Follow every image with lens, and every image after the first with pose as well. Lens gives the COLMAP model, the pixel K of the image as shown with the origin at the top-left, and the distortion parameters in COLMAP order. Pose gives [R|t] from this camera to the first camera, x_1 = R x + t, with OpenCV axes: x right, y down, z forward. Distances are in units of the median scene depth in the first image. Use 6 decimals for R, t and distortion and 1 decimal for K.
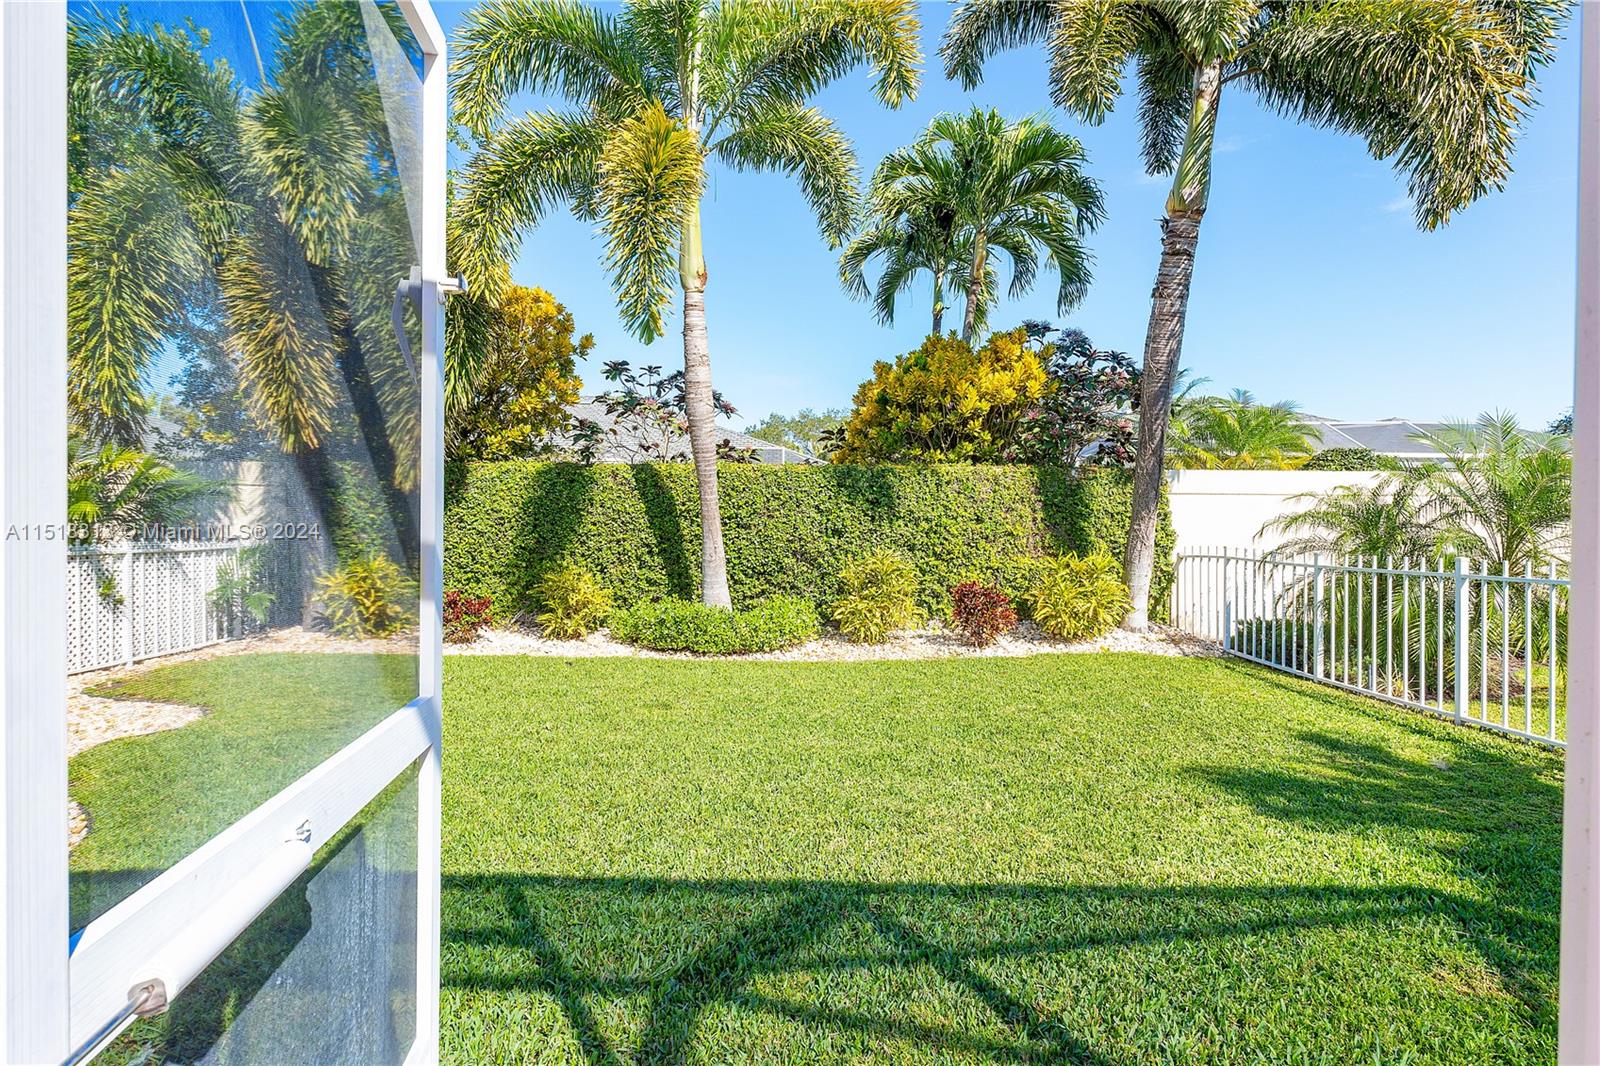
lens RADIAL K [[811.4, 0, 778.4], [0, 811.4, 613.9], [0, 0, 1]] dist [-0.001742, -0.000316]
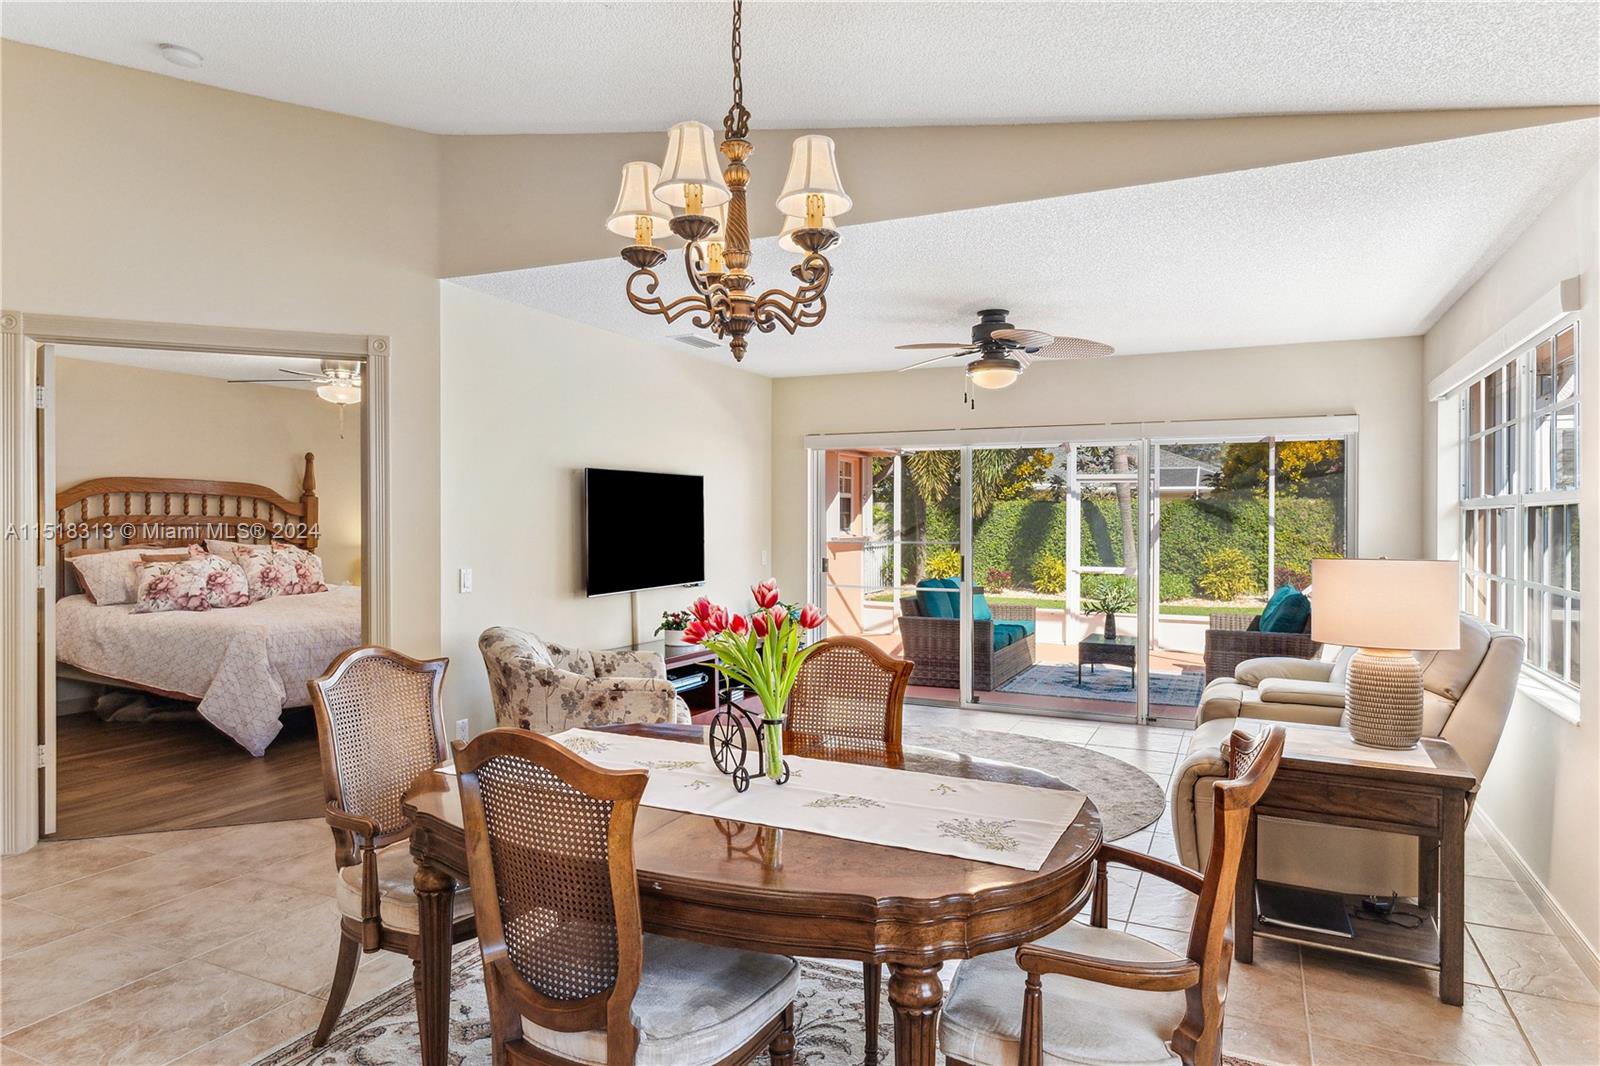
lens RADIAL K [[899.9, 0, 800.4], [0, 899.9, 521.3], [0, 0, 1]] dist [-0.007020, -0.000316]
pose [[0.902409, -0.006388, -0.430834, 0.117217], [-0.043902, 0.993324, -0.106682, 0.103828], [0.428639, 0.115185, 0.896103, -1.083143]]
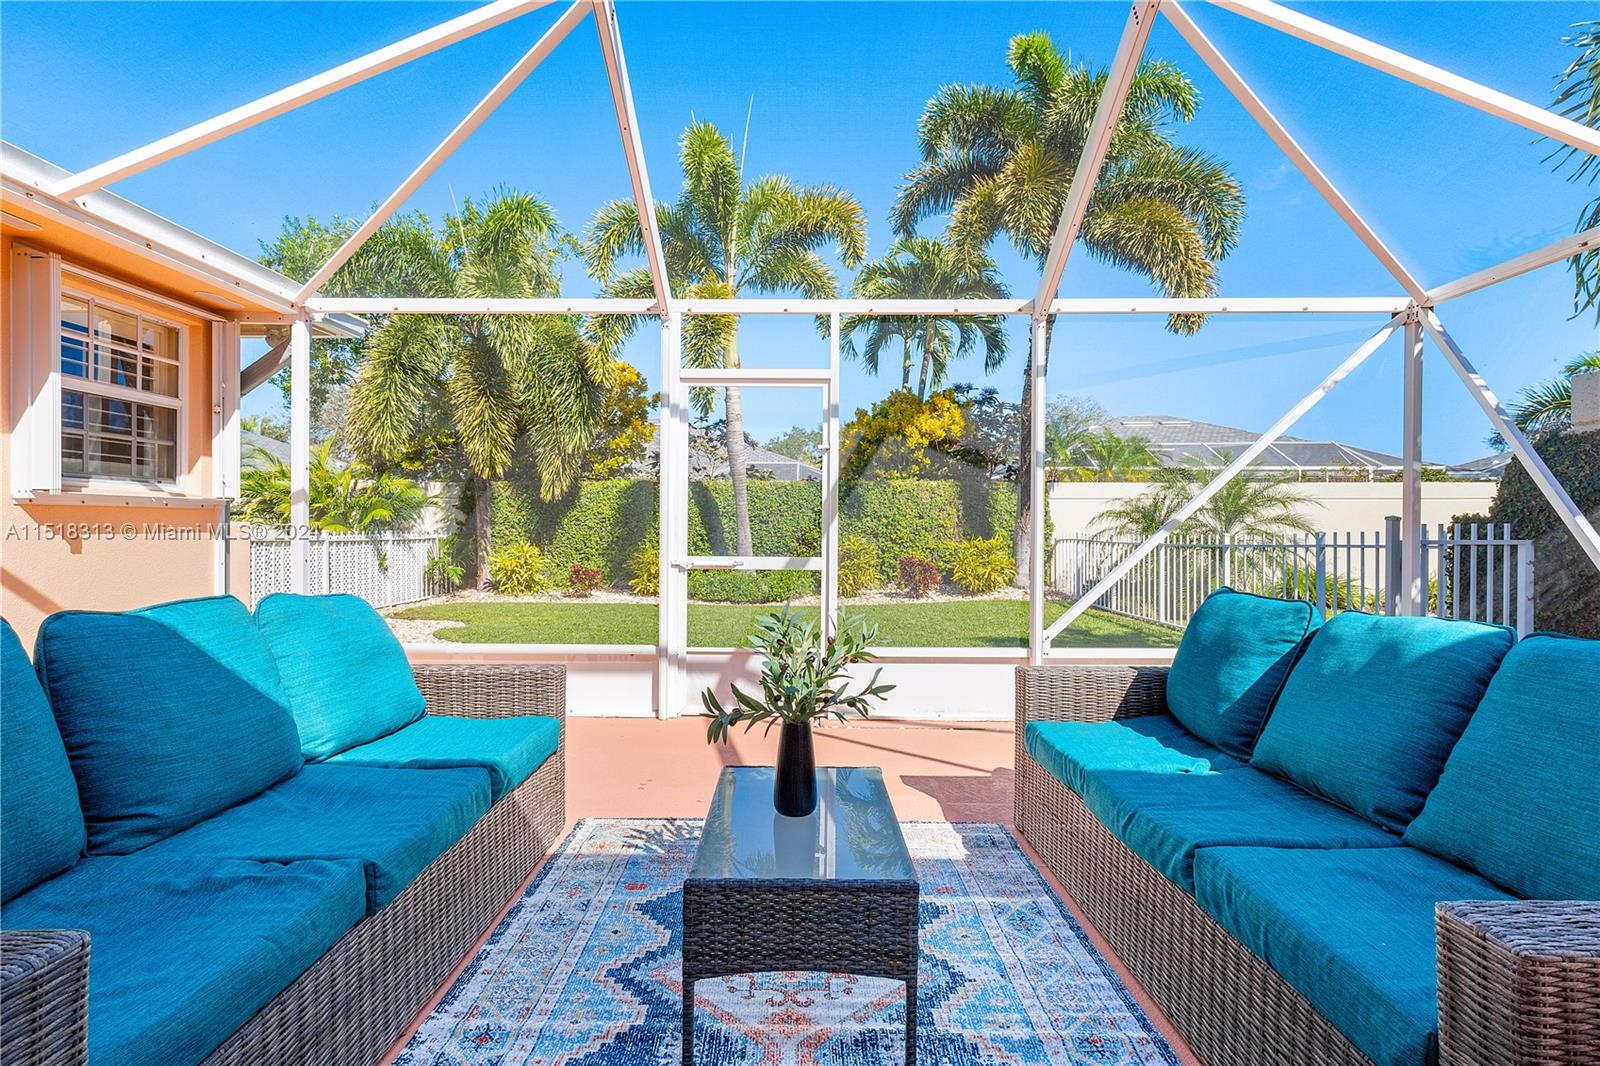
lens RADIAL K [[819.8, 0, 788.4], [0, 819.8, 530.9], [0, 0, 1]] dist [0.004482, -0.000816]
pose [[0.999773, -0.007275, -0.020005, 0.031845], [0.005128, 0.994418, -0.105386, 0.067295], [0.020660, 0.105259, 0.994230, -0.499569]]
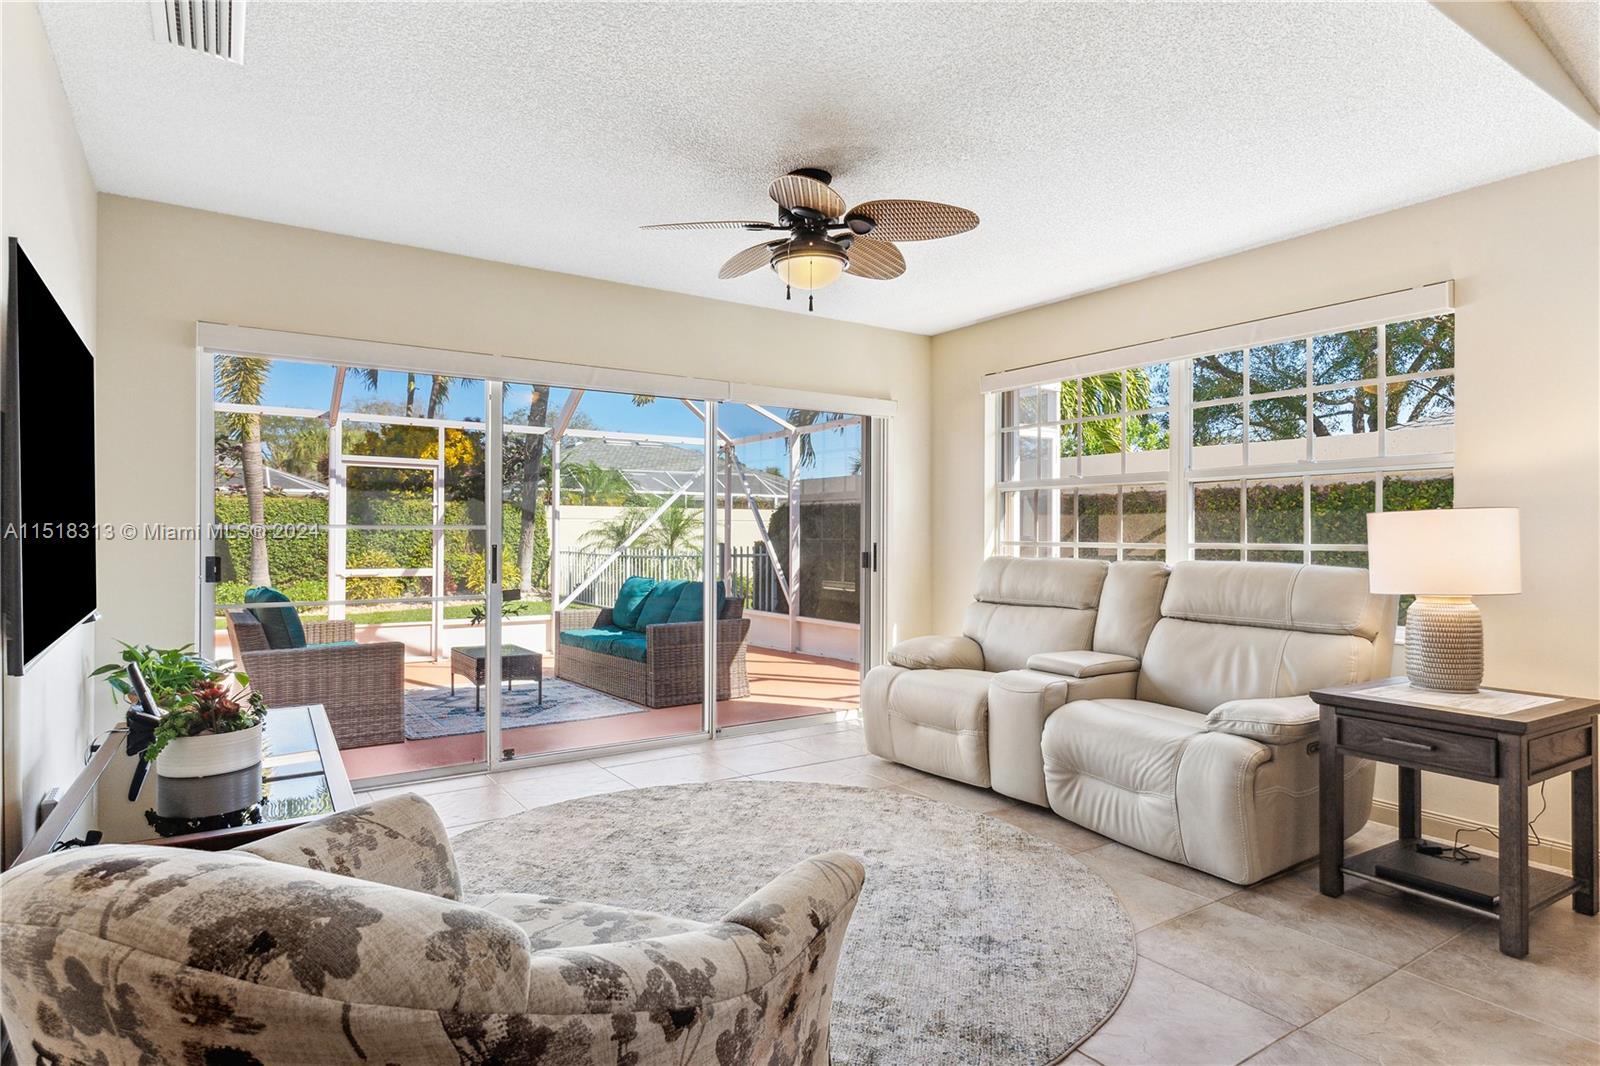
lens RADIAL K [[866.3, 0, 785.0], [0, 866.3, 526.6], [0, 0, 1]] dist [0.001795, 0.000103]
pose [[0.841961, -0.000703, 0.539538, -0.117442], [0.064444, 0.992971, -0.099272, 0.097869], [-0.535676, 0.118353, 0.836088, -0.911371]]
